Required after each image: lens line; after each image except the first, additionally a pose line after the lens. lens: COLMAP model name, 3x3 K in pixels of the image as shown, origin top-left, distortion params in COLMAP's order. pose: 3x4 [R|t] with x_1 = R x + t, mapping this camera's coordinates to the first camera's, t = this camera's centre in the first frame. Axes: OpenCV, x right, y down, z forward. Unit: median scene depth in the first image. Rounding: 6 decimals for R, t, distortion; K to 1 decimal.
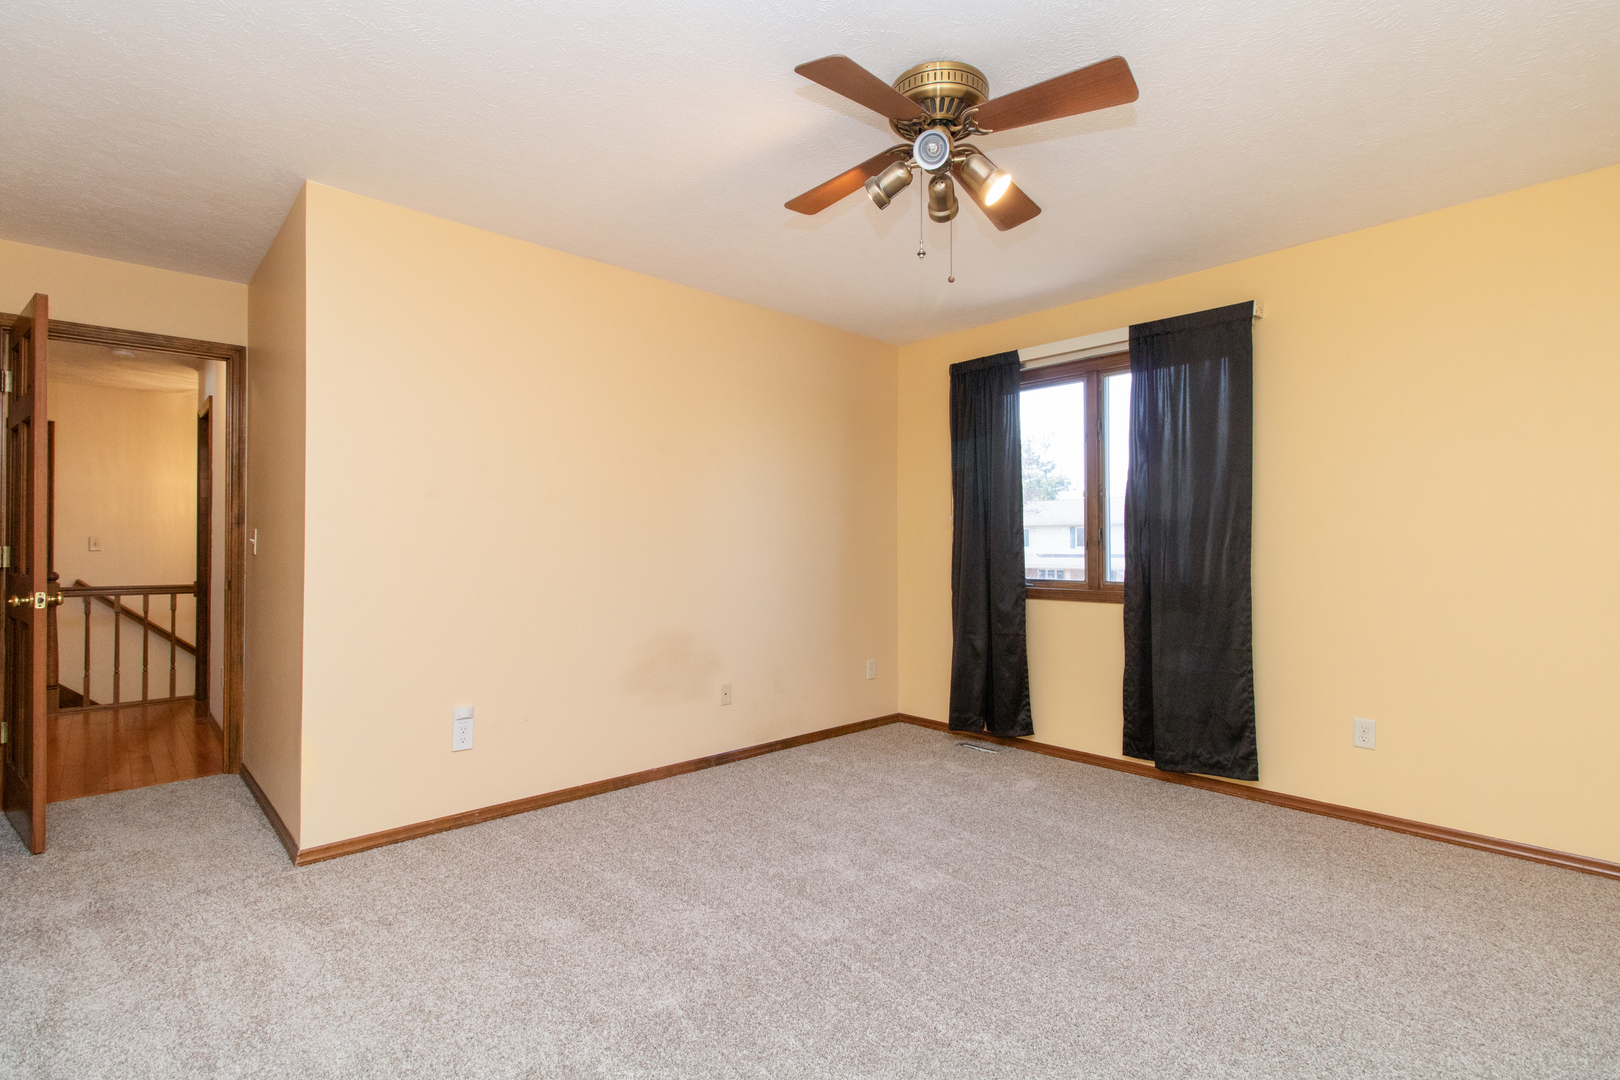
lens RADIAL K [[771.1, 0, 801.6], [0, 771.1, 532.7], [0, 0, 1]] dist [0.000952, 0.000235]
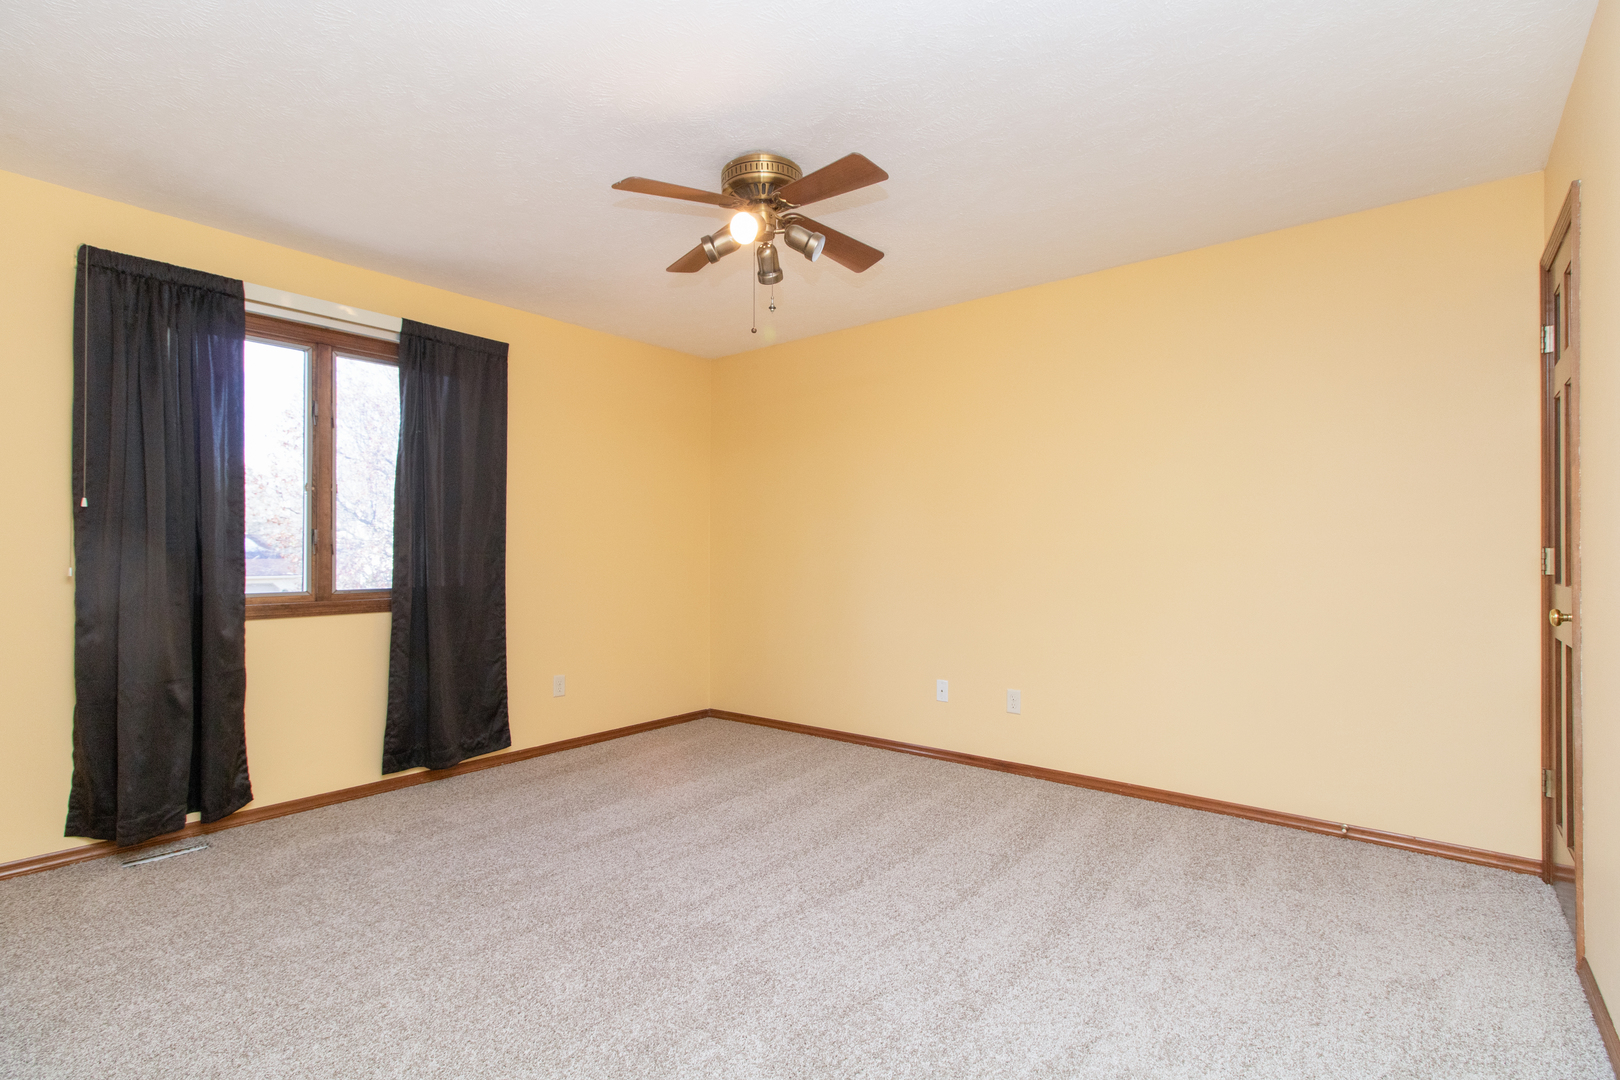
lens RADIAL K [[792.8, 0, 810.0], [0, 792.8, 540.0], [0, 0, 1]] dist [0.000488, 0.000546]
pose [[-0.184042, 0.014981, 0.982804, -0.668949], [-0.022124, 0.999567, -0.019379, 0.013672], [-0.982669, -0.025310, -0.183631, 0.729430]]
